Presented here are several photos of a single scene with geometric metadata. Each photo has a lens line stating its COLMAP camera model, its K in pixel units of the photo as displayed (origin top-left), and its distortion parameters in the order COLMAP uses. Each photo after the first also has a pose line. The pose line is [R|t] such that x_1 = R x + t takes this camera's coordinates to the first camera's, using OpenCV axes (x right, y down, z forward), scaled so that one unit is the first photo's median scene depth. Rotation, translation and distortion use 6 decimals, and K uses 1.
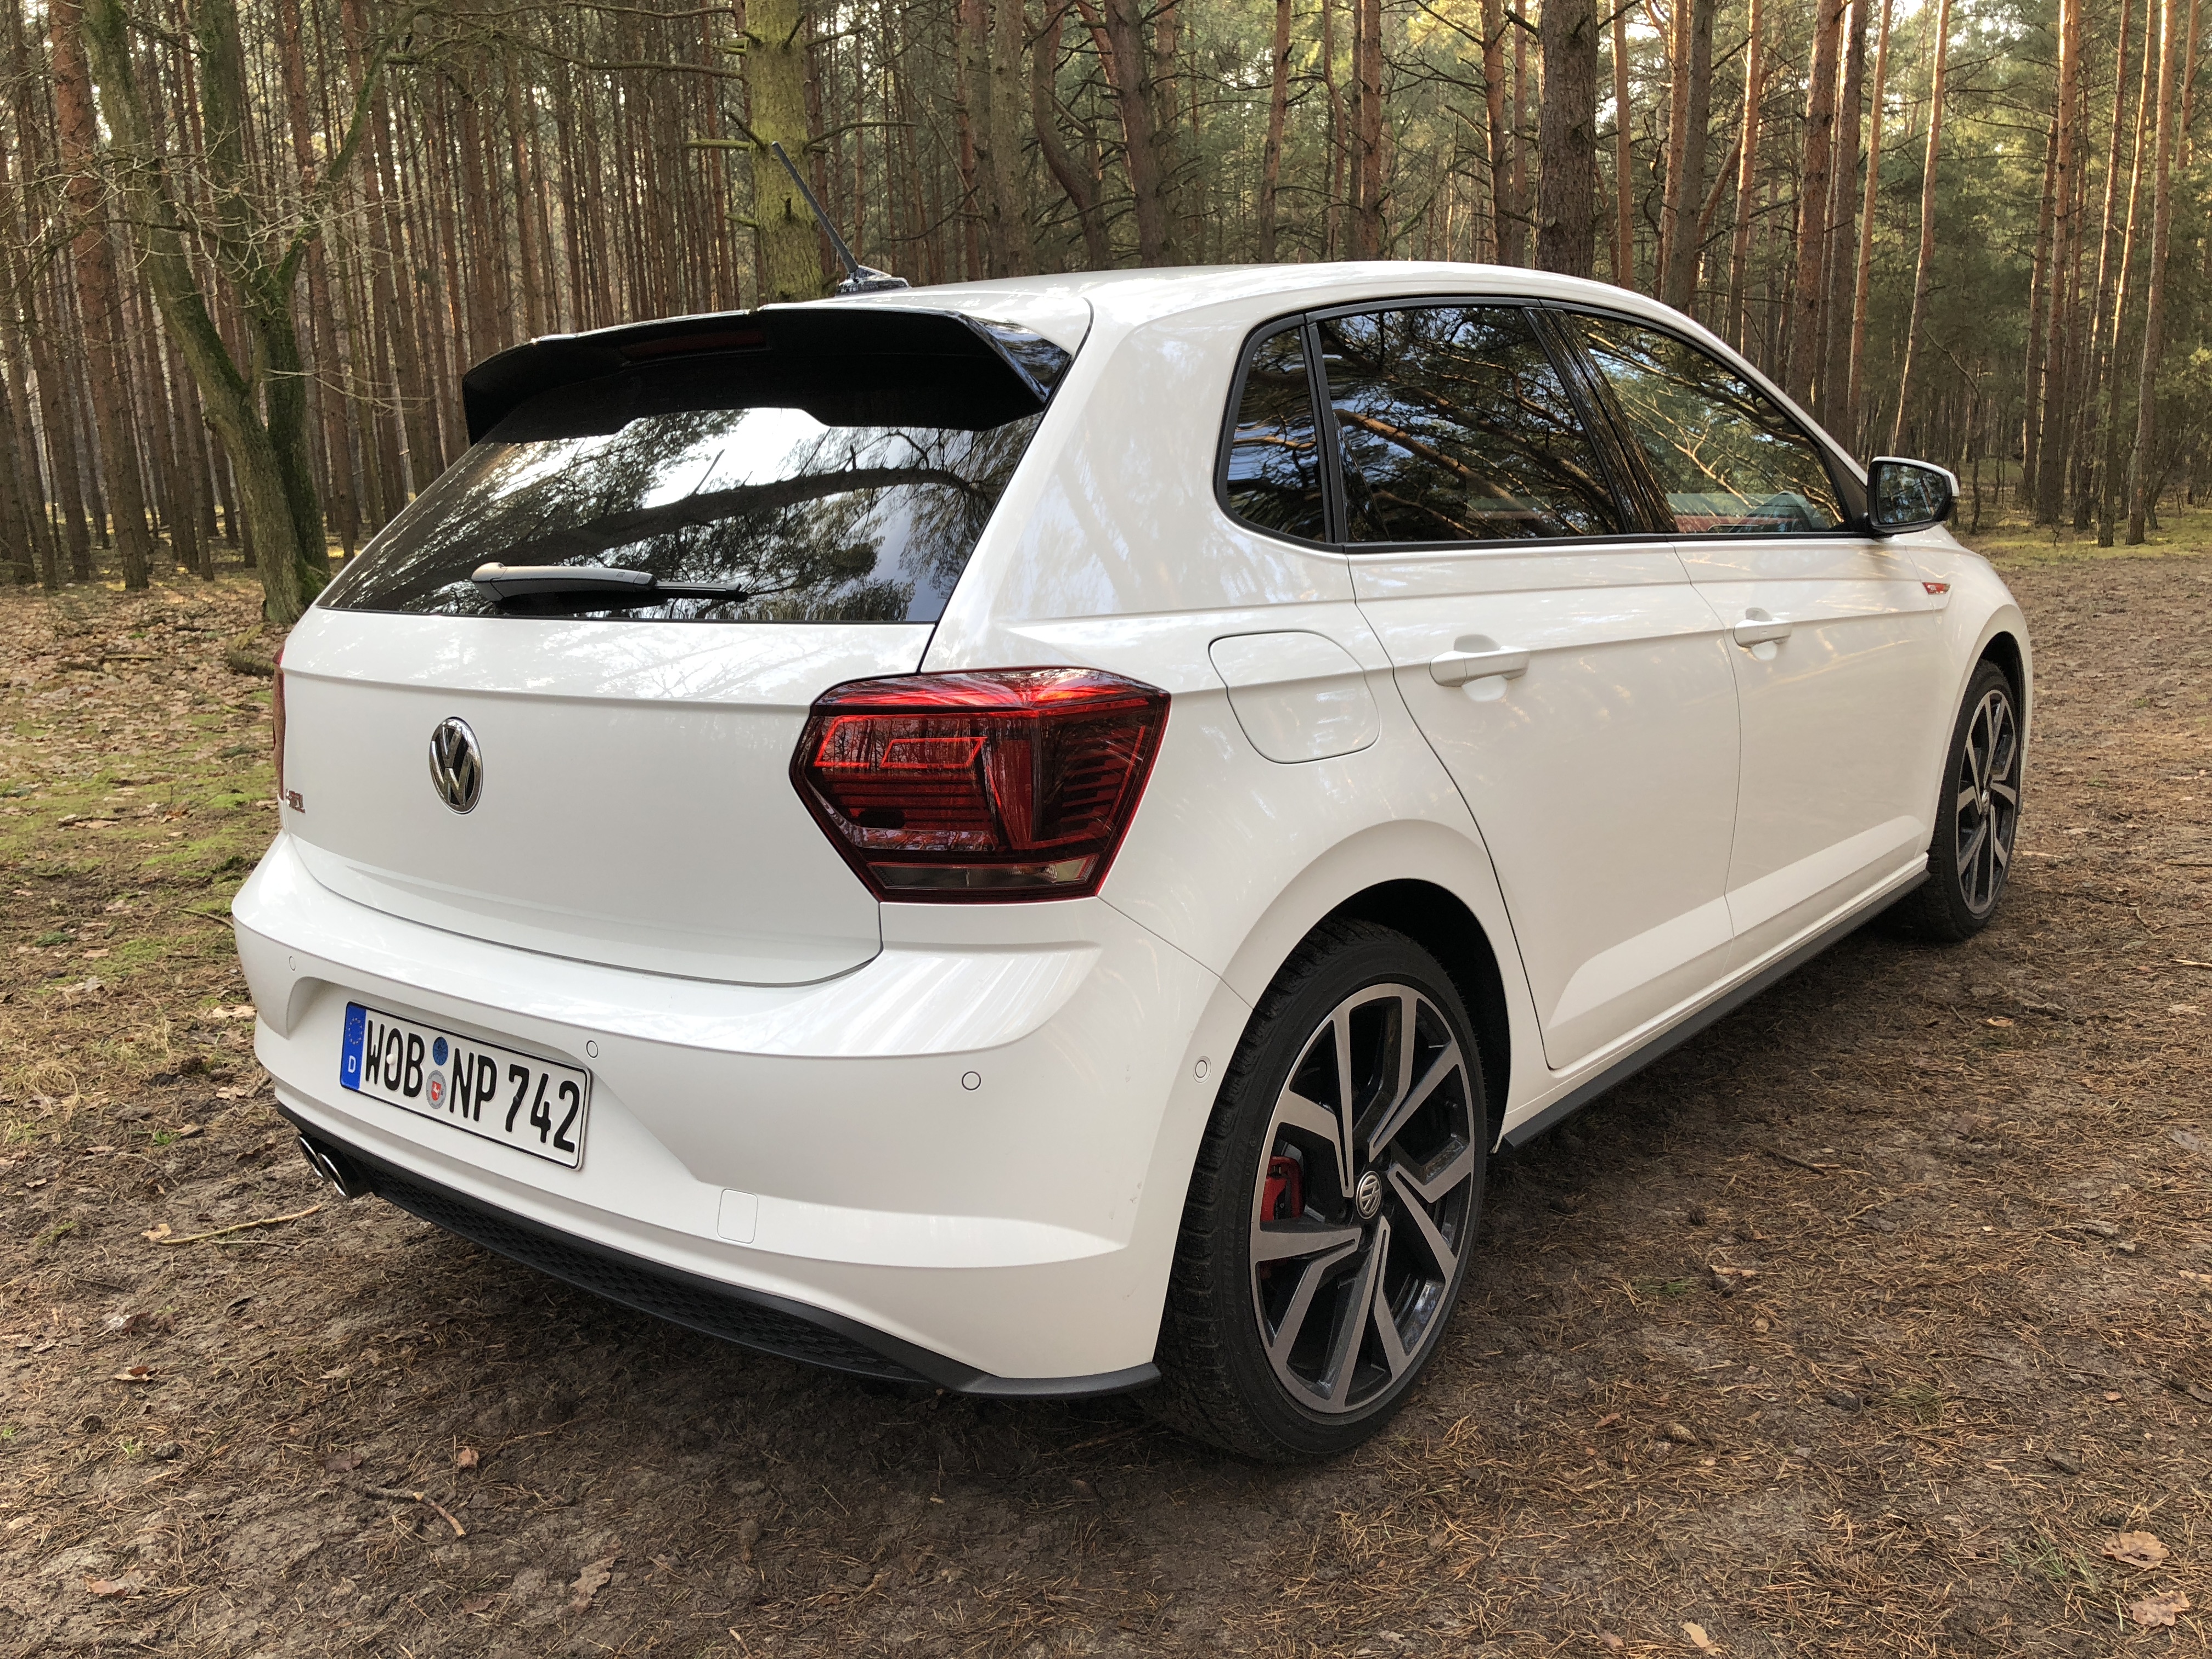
lens RADIAL K [[1775.9, 0, 1106.0], [0, 1775.9, 829.5], [0, 0, 1]] dist [0.019881, -0.007279]
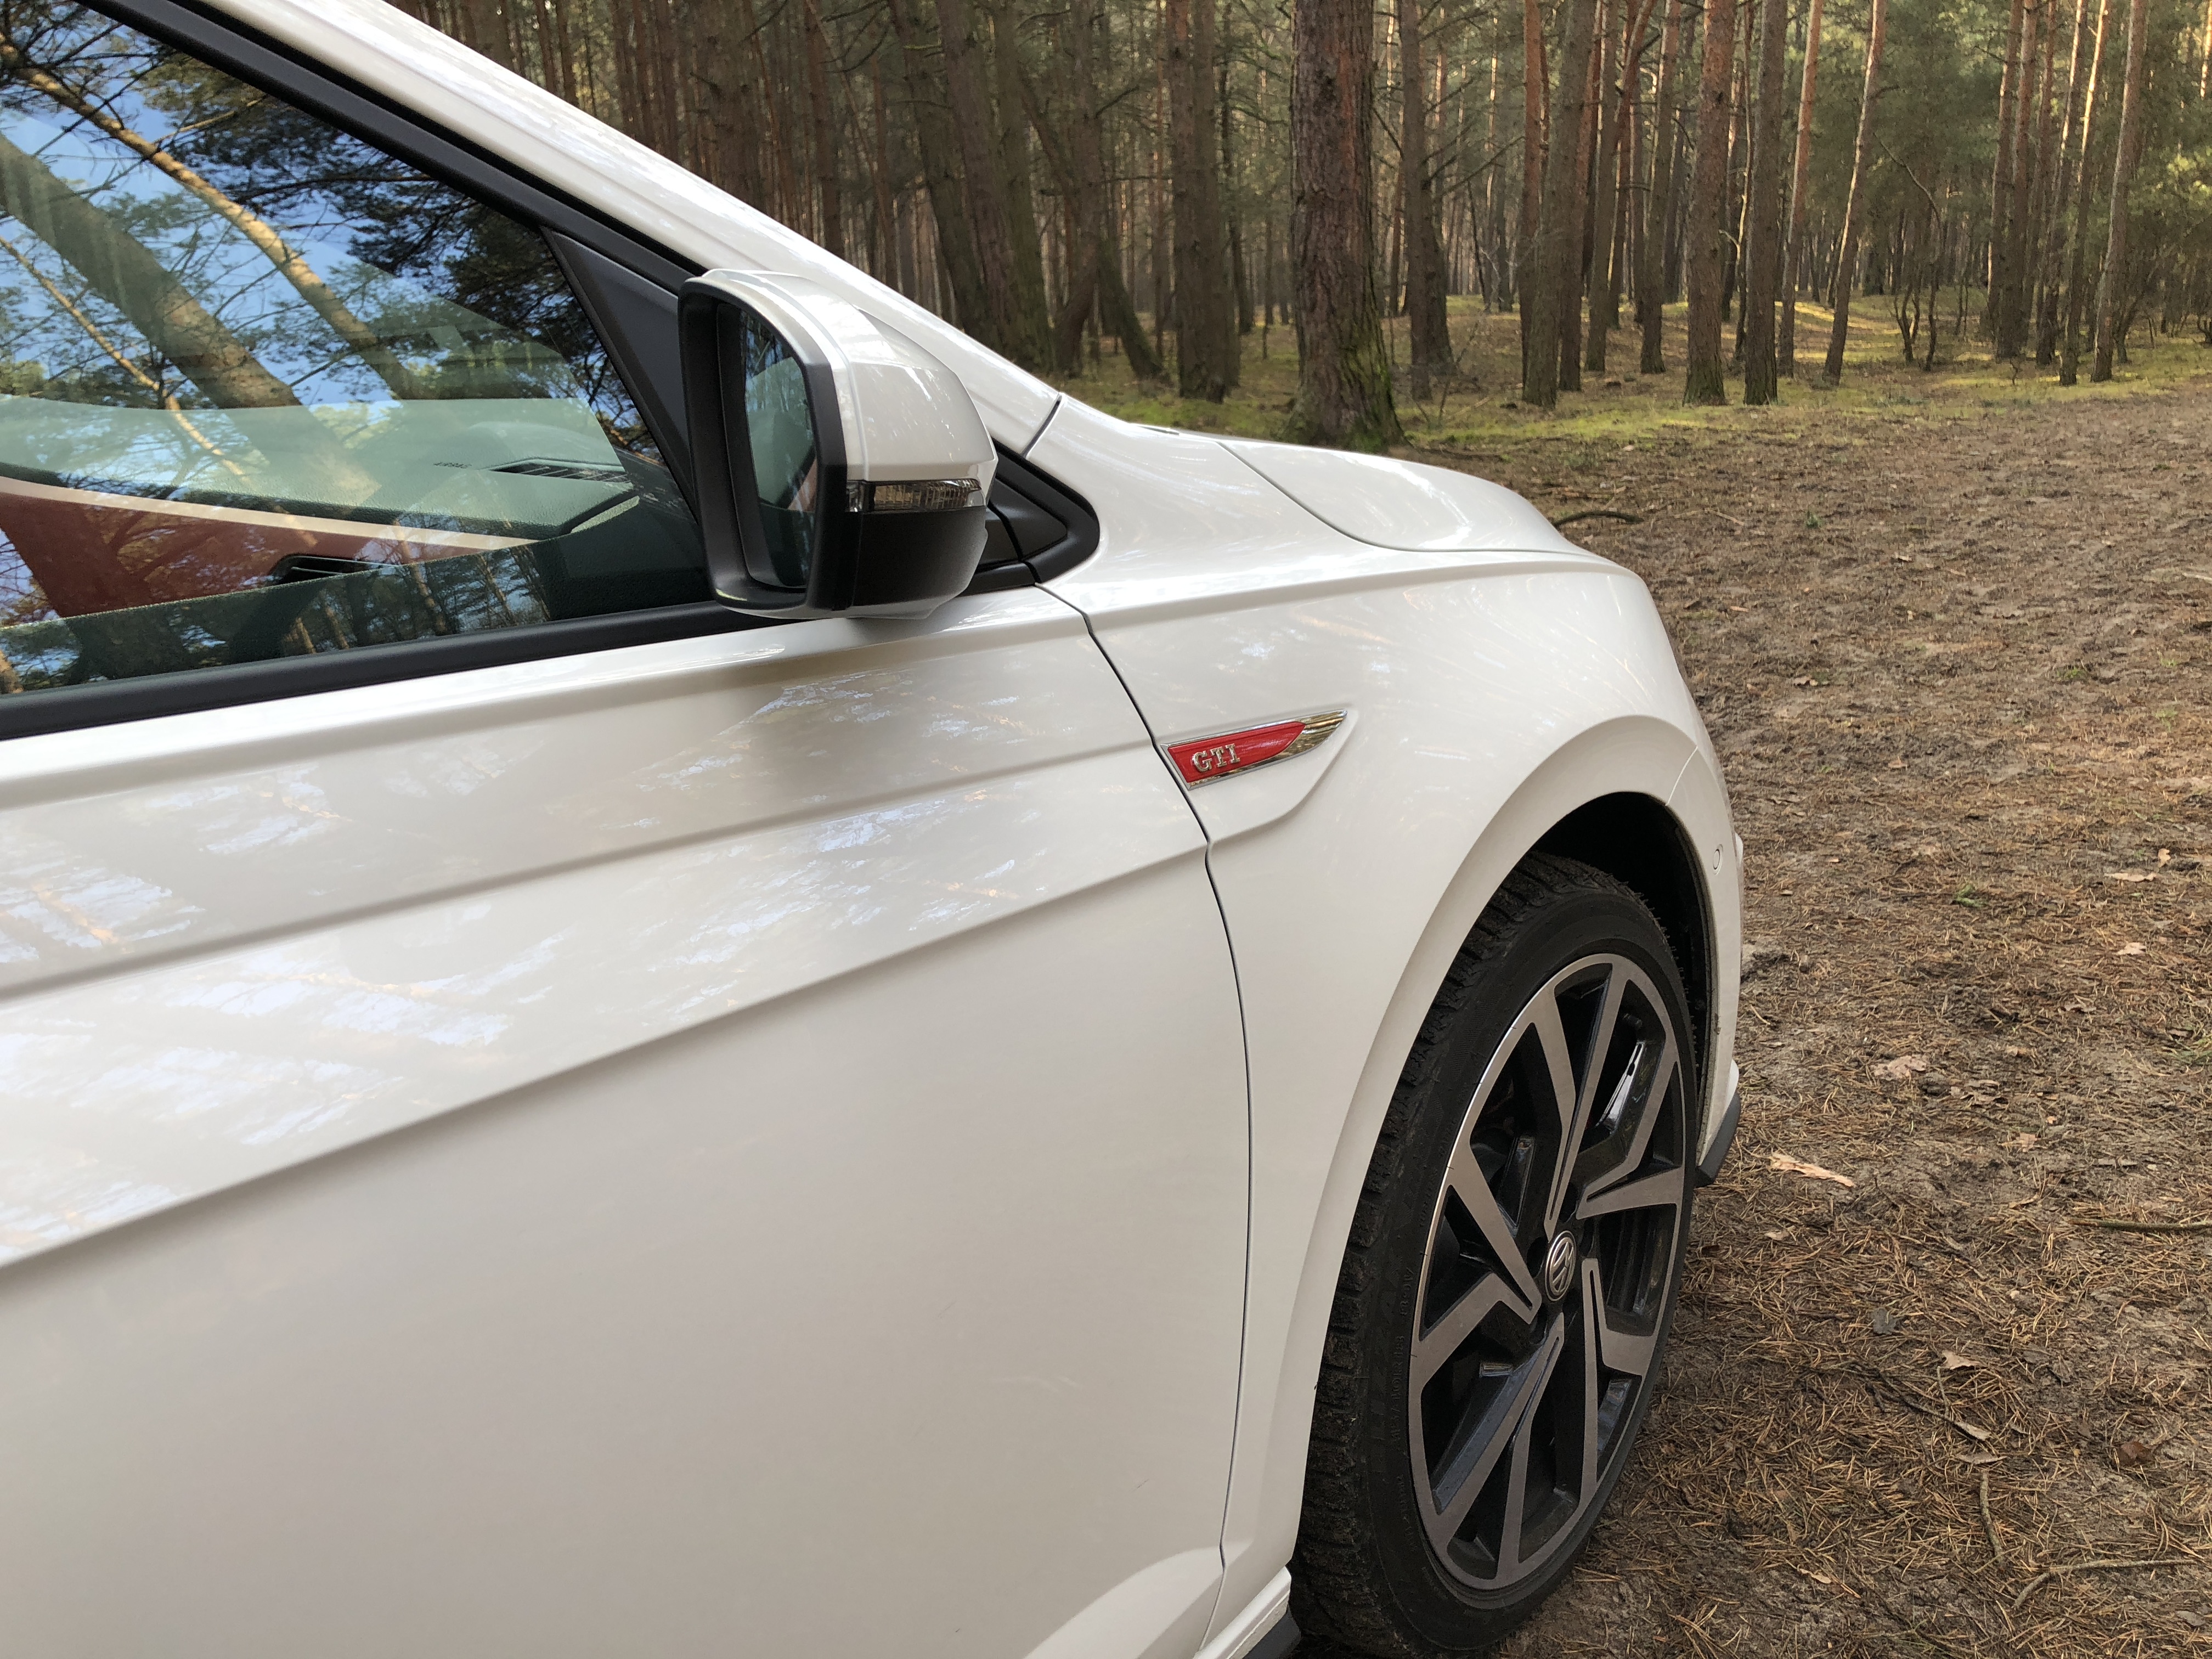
lens RADIAL K [[1794.1, 0, 1106.0], [0, 1794.1, 829.5], [0, 0, 1]] dist [0.075352, -0.084529]
pose [[0.999534, -0.019422, 0.023553, 0.144589], [0.017485, 0.996653, 0.079851, -0.048452], [-0.025025, -0.079402, 0.996529, 0.236623]]
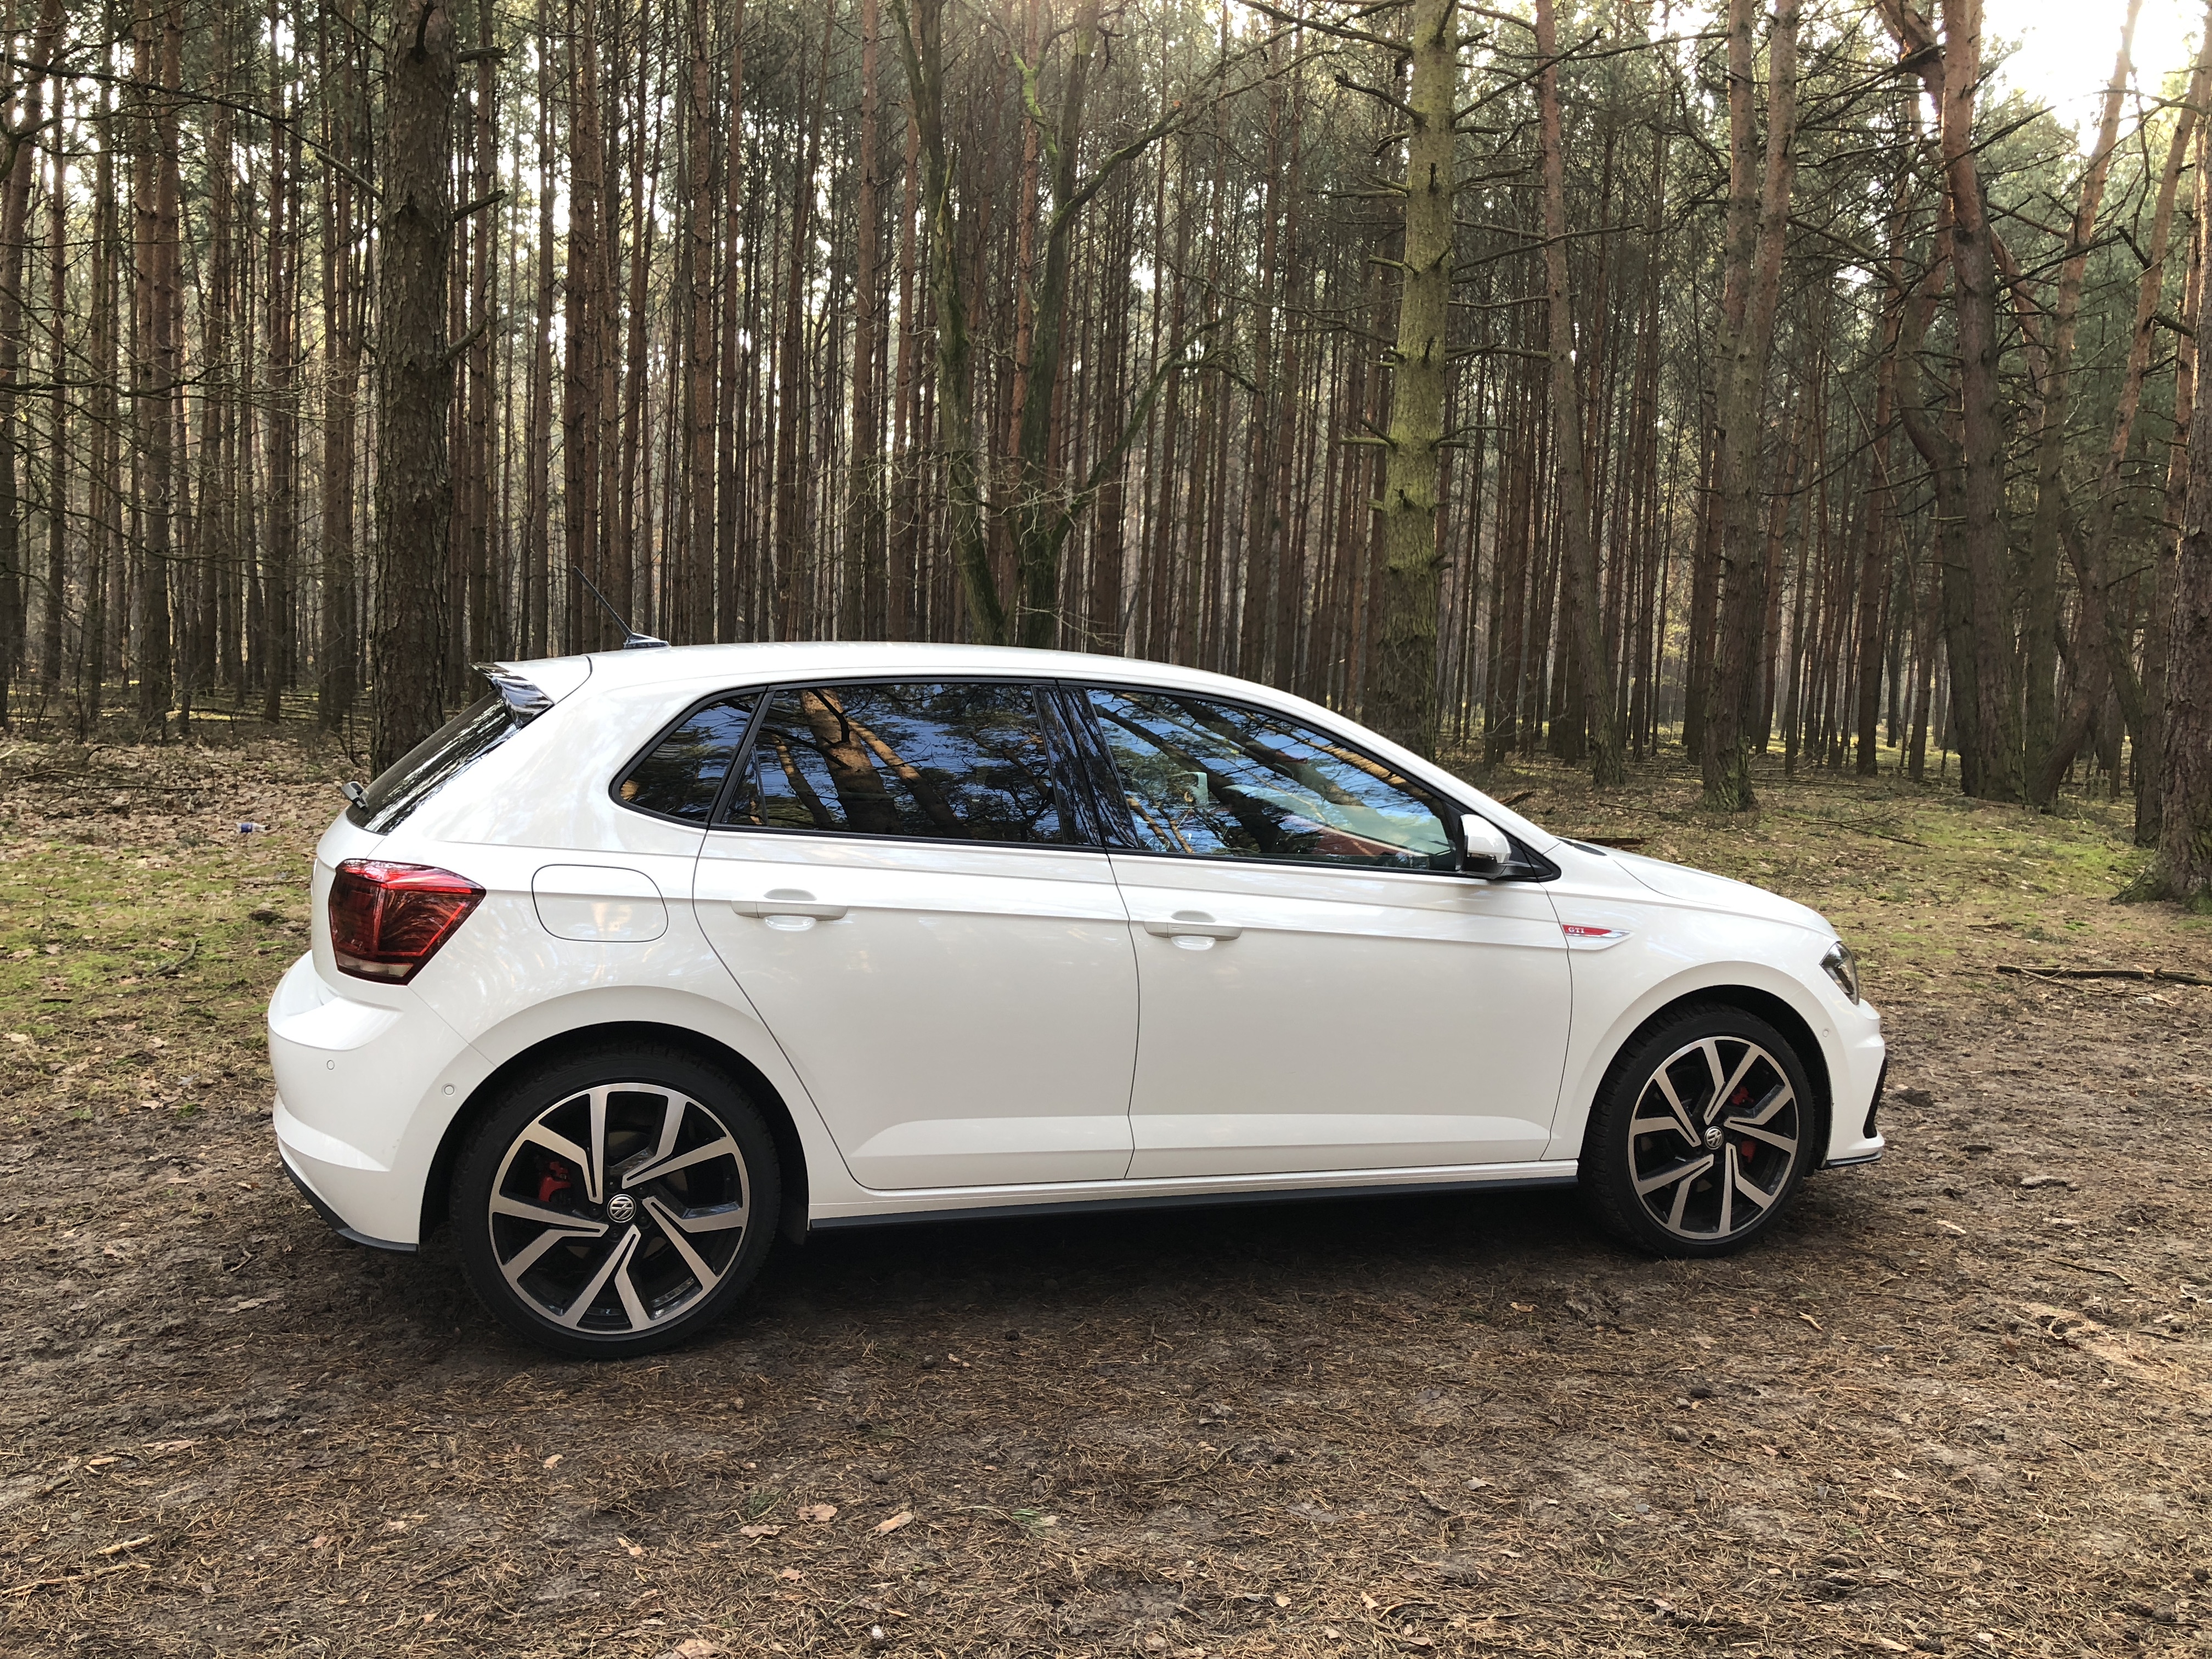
lens RADIAL K [[1805.7, 0, 1097.3], [0, 1805.7, 832.3], [0, 0, 1]] dist [0.012311, -0.006904]
pose [[0.858022, 0.117424, -0.500010, 0.255697], [-0.177758, 0.981243, -0.074596, -0.017917], [0.481872, 0.152886, 0.862801, -0.057870]]
